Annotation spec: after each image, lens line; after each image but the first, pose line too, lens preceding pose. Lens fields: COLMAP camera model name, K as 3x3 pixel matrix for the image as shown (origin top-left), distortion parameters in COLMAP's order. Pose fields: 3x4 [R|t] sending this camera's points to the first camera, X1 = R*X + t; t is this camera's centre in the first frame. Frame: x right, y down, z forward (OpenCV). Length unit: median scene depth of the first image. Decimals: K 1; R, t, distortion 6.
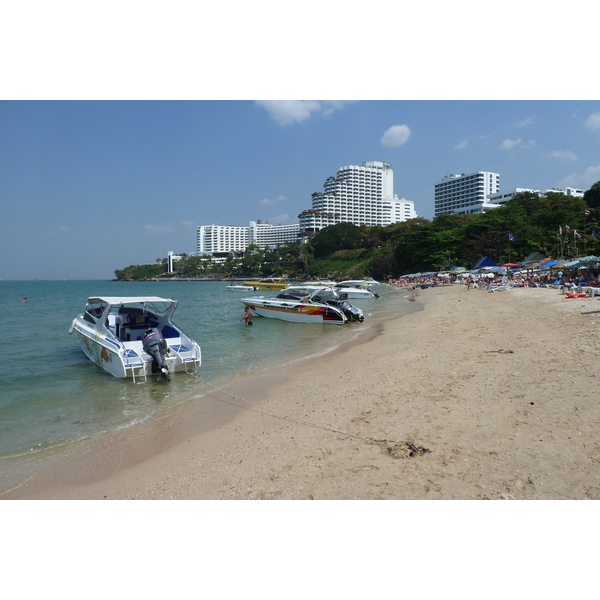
lens RADIAL K [[440.6, 0, 298.8], [0, 440.6, 300.1], [0, 0, 1]] dist [-0.054073, 0.015583]
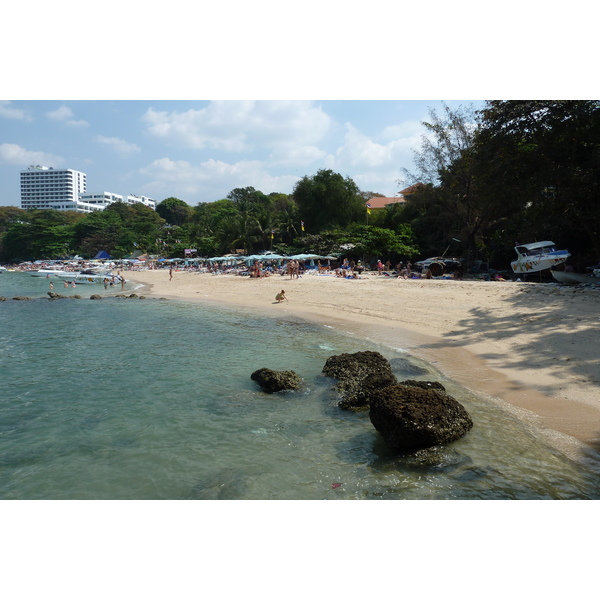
lens RADIAL K [[440.6, 0, 300.7], [0, 440.6, 300.3], [0, 0, 1]] dist [-0.054073, 0.015583]
pose [[0.604016, -0.038656, 0.796034, -0.102673], [0.017895, 0.999229, 0.034945, 0.007104], [-0.796771, -0.006863, 0.604242, -0.118172]]
